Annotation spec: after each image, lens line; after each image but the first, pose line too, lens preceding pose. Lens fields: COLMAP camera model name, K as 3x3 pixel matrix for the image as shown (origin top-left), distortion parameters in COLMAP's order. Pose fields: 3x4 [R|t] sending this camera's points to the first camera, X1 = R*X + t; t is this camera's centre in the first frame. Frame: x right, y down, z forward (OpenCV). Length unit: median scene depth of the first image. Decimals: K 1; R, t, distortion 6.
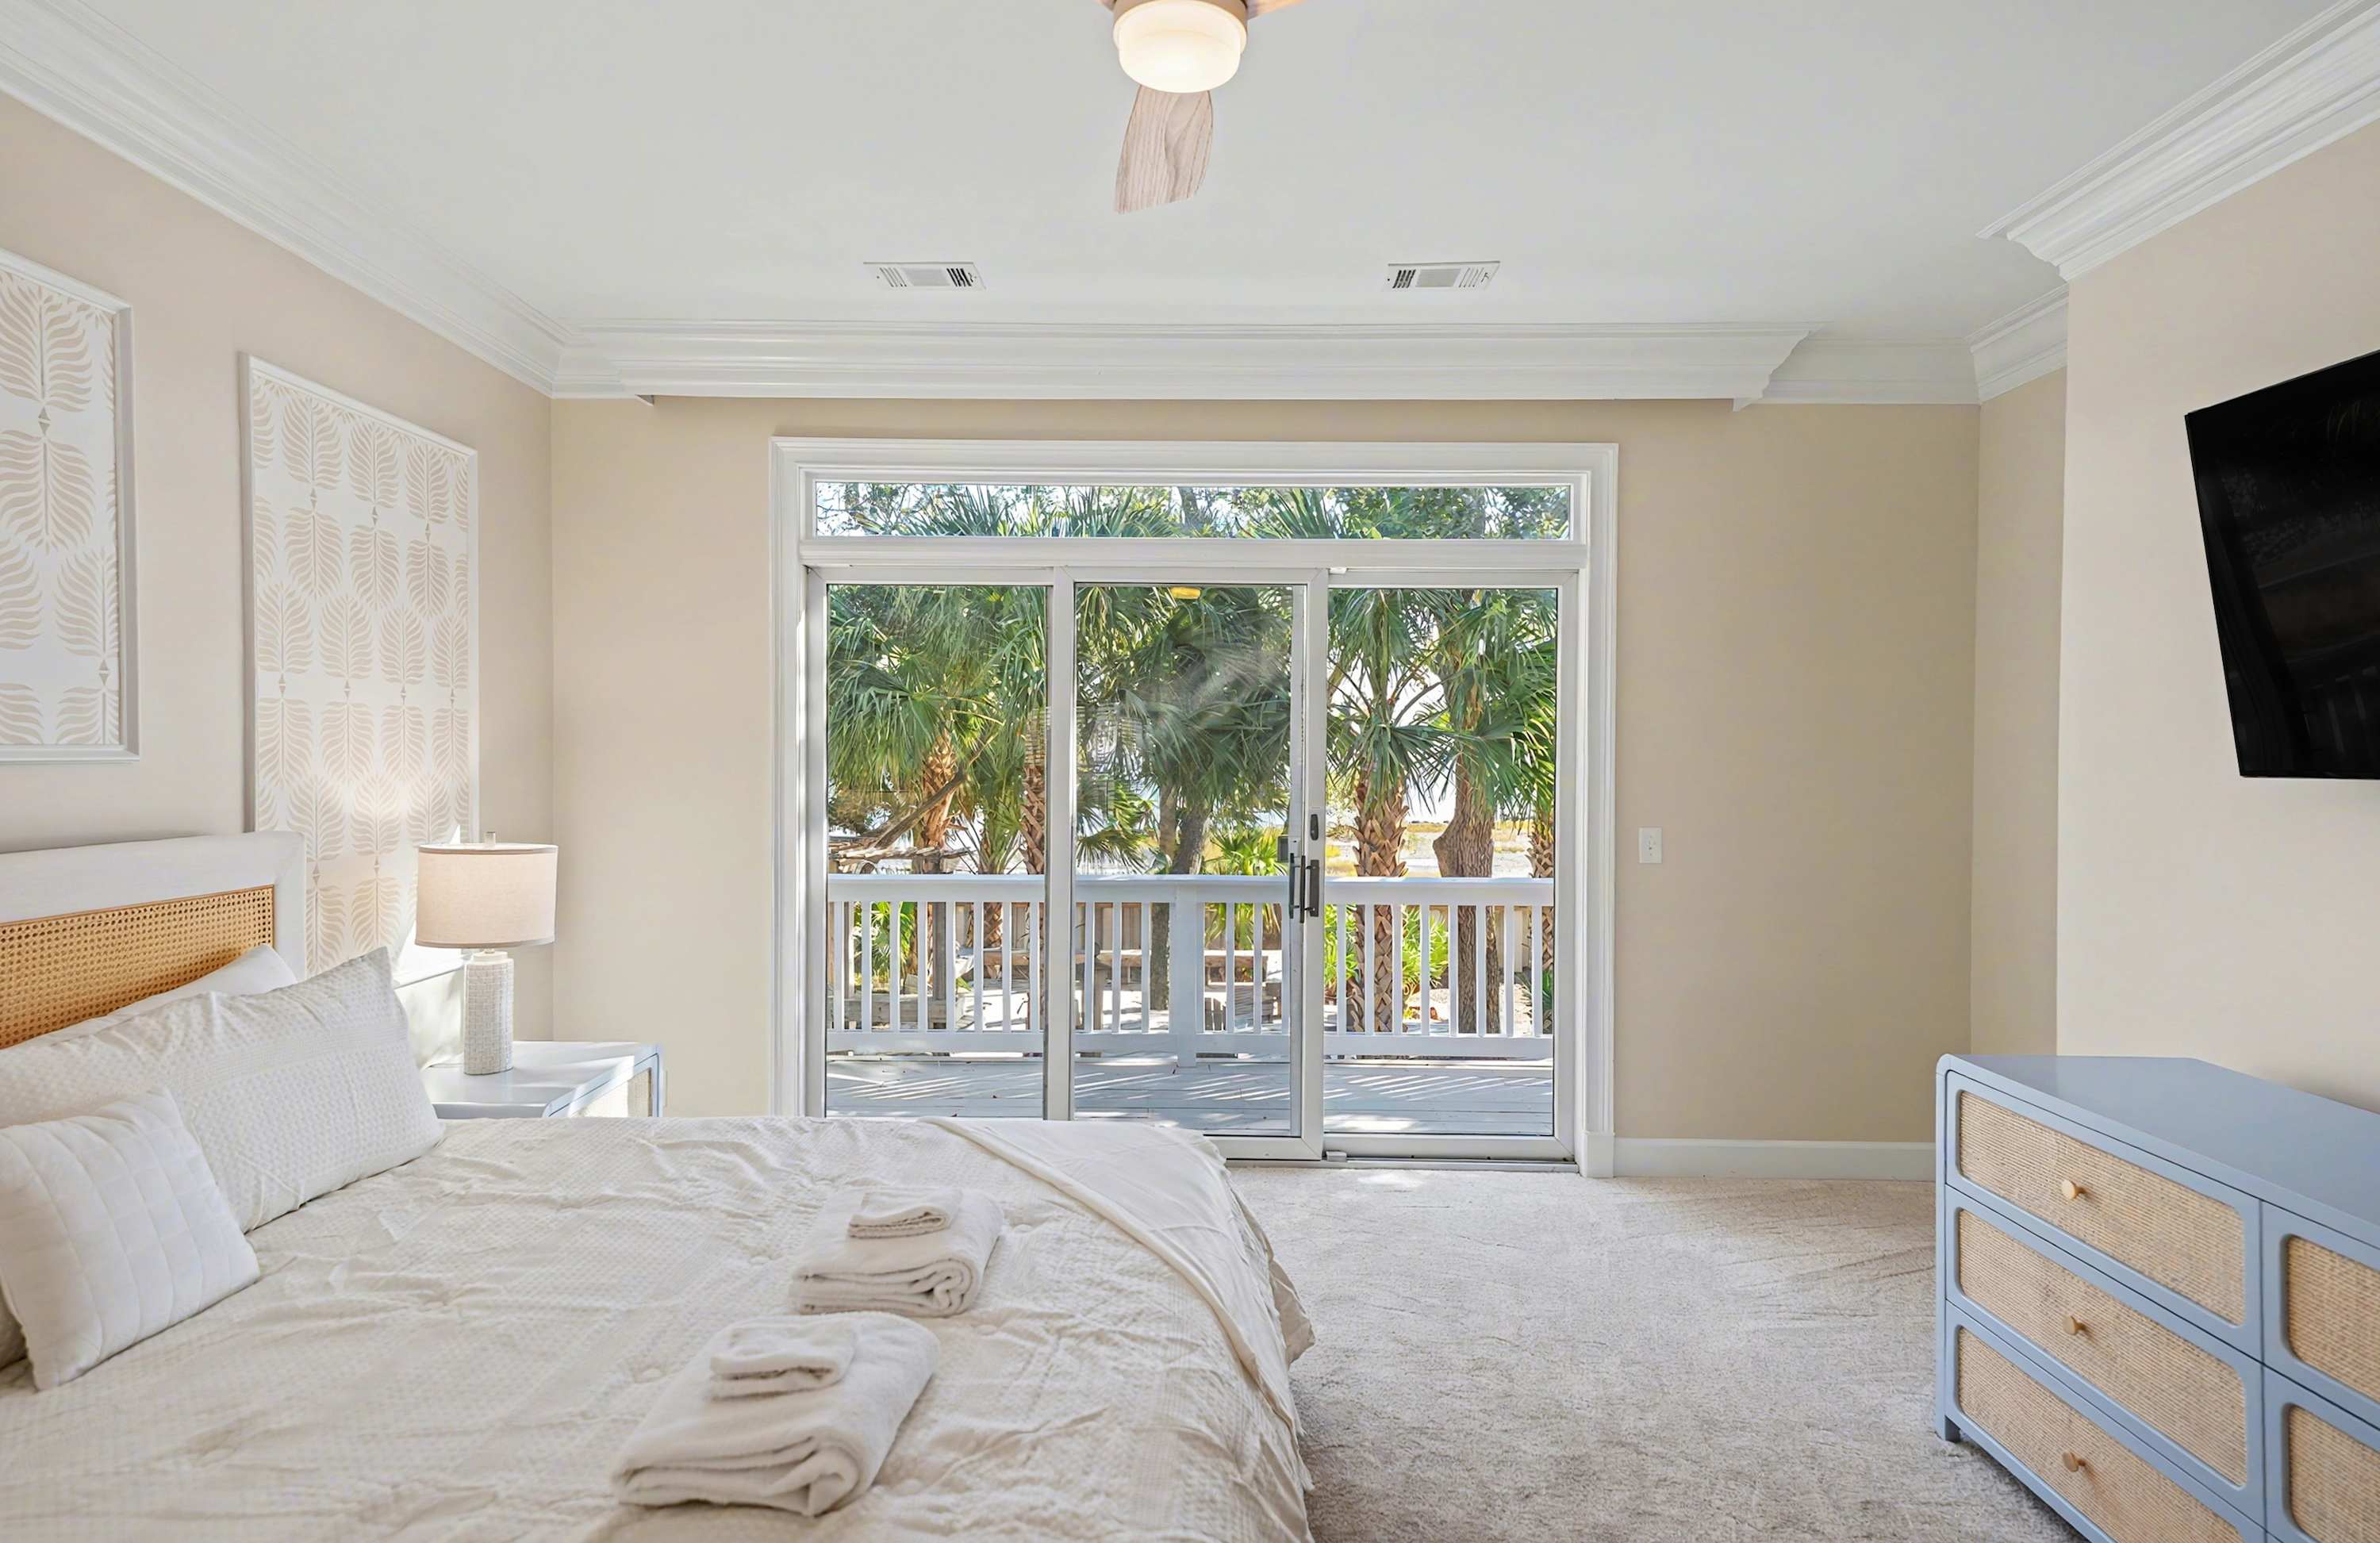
lens RADIAL K [[1330.7, 0, 1190.0], [0, 1330.7, 771.5], [0, 0, 1]] dist [0.069806, 0.000030]
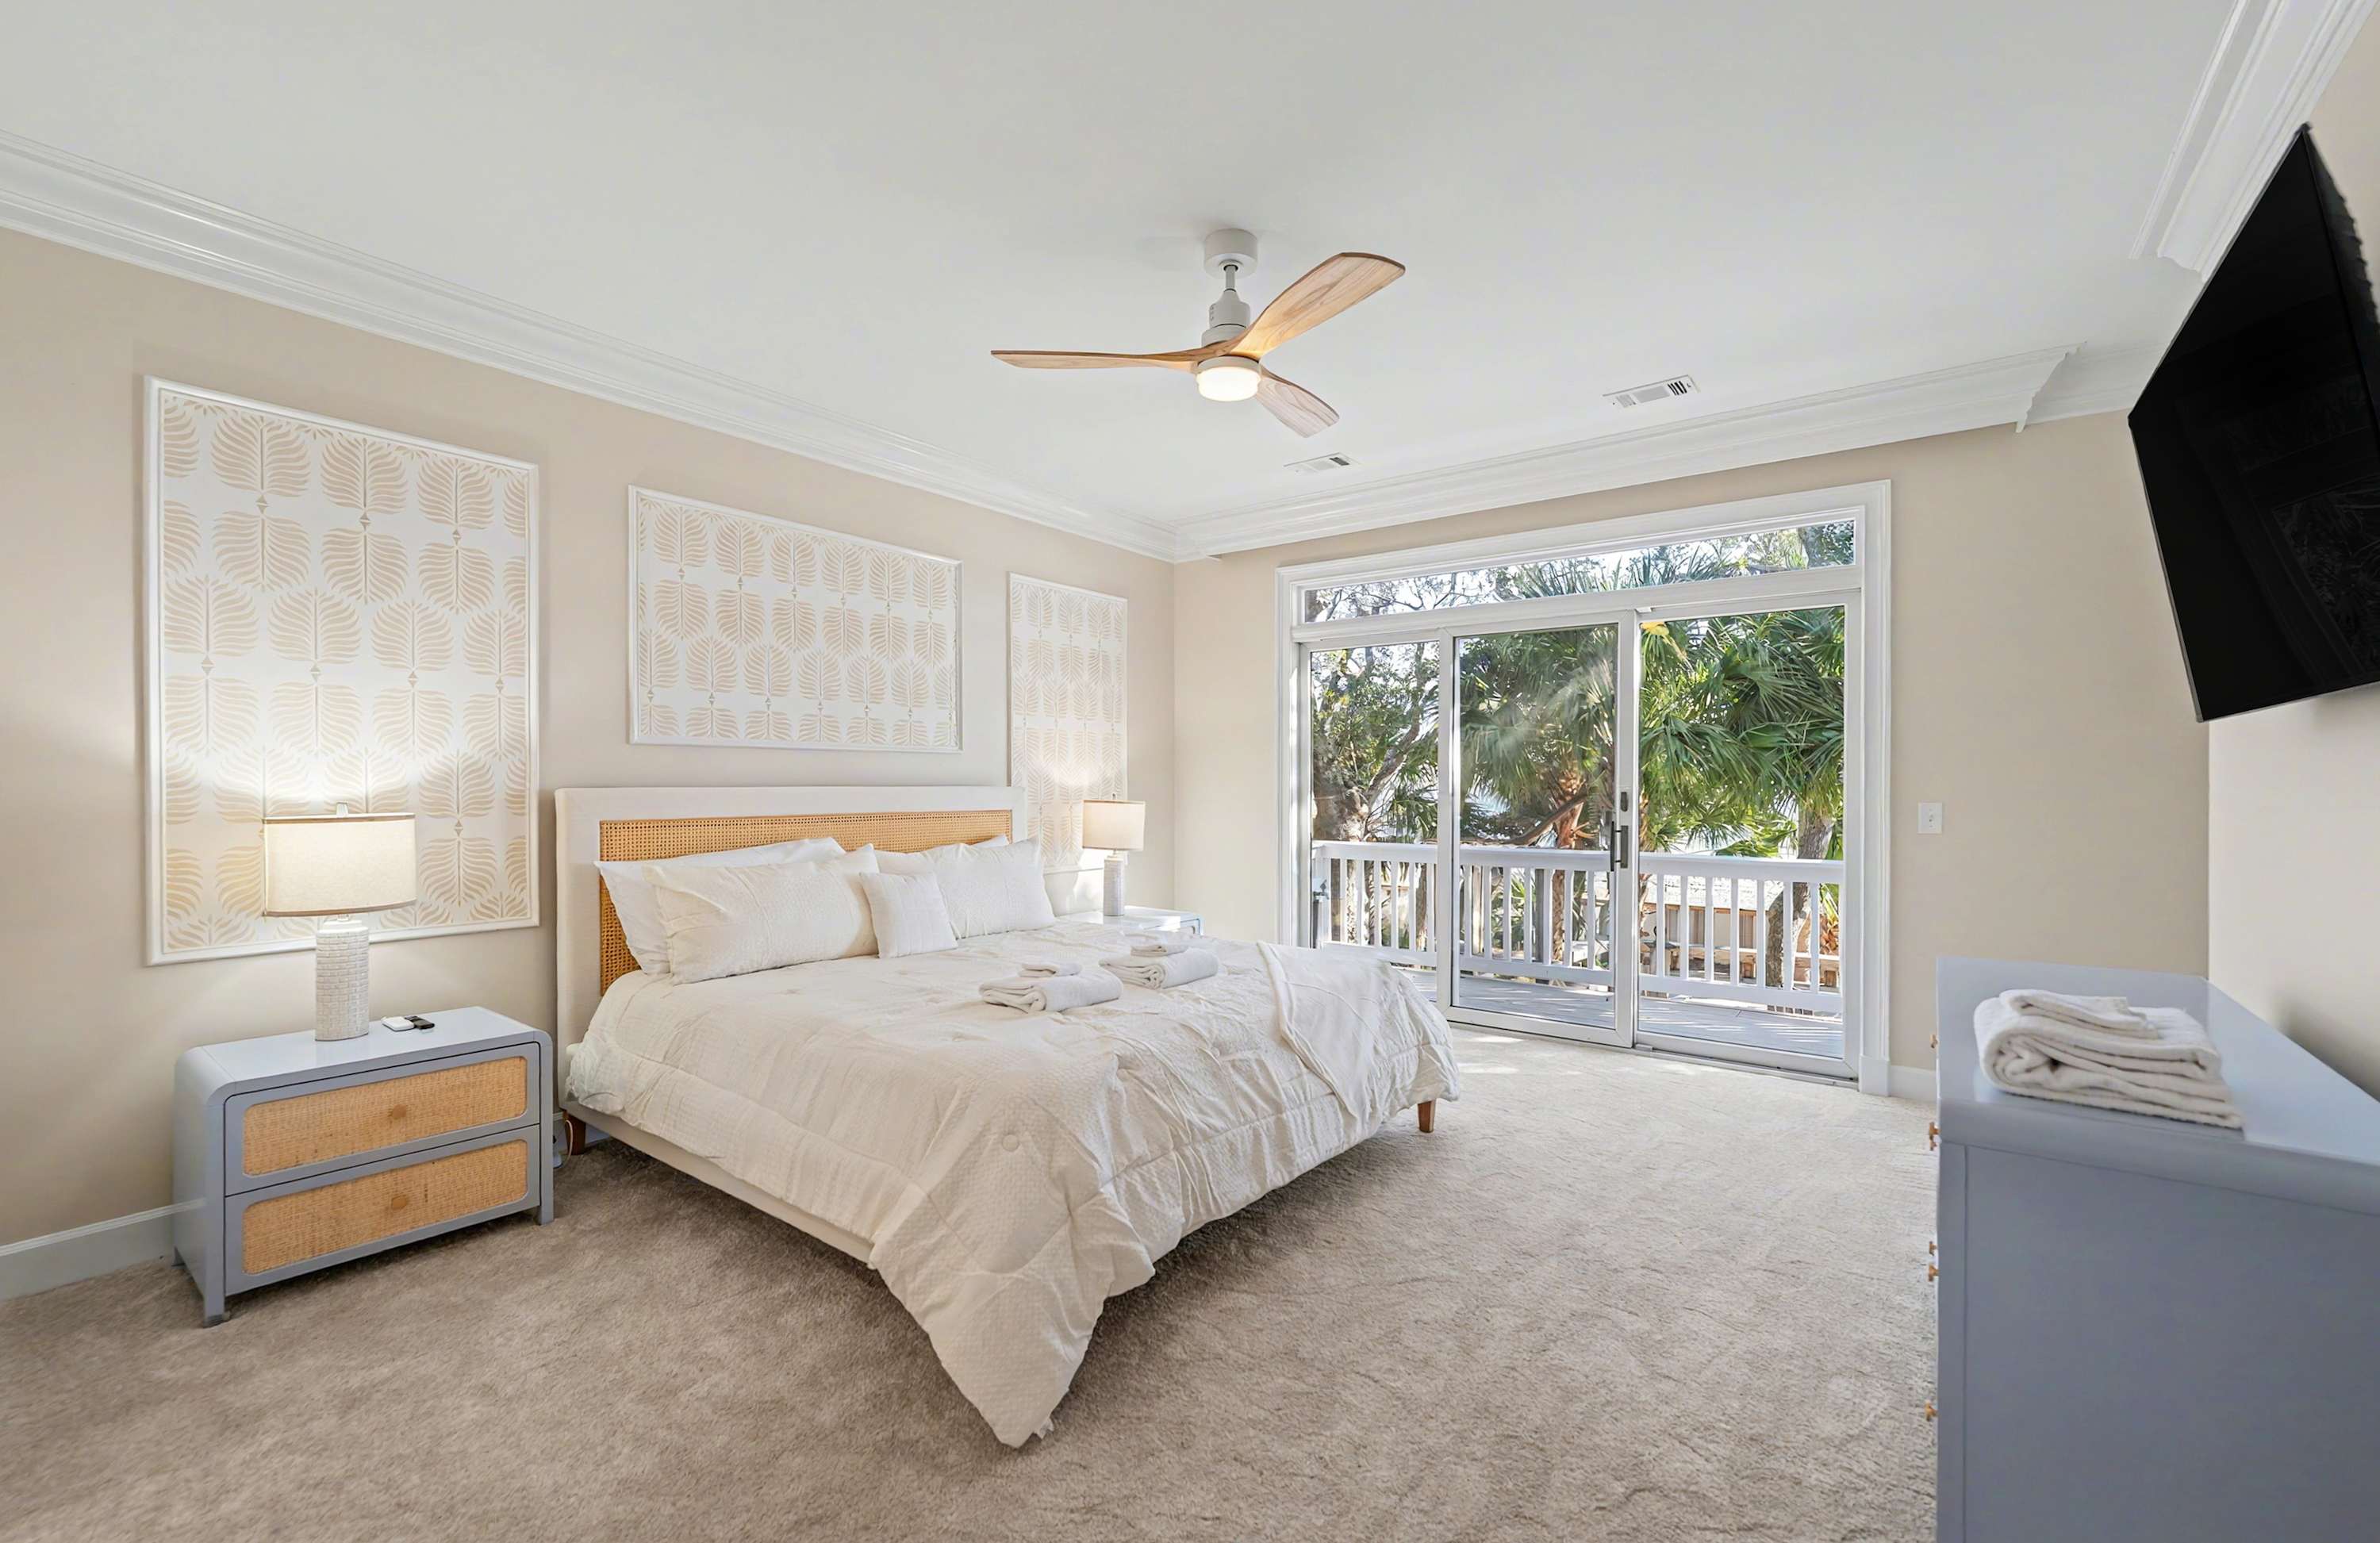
lens RADIAL K [[1009.4, 0, 1141.3], [0, 1009.4, 788.9], [0, 0, 1]] dist [0.002099, 0.000097]
pose [[0.791890, -0.000322, -0.610664, 0.373276], [-0.006161, 0.999945, -0.008516, 0.046155], [0.610633, 0.010506, 0.791844, -0.121761]]
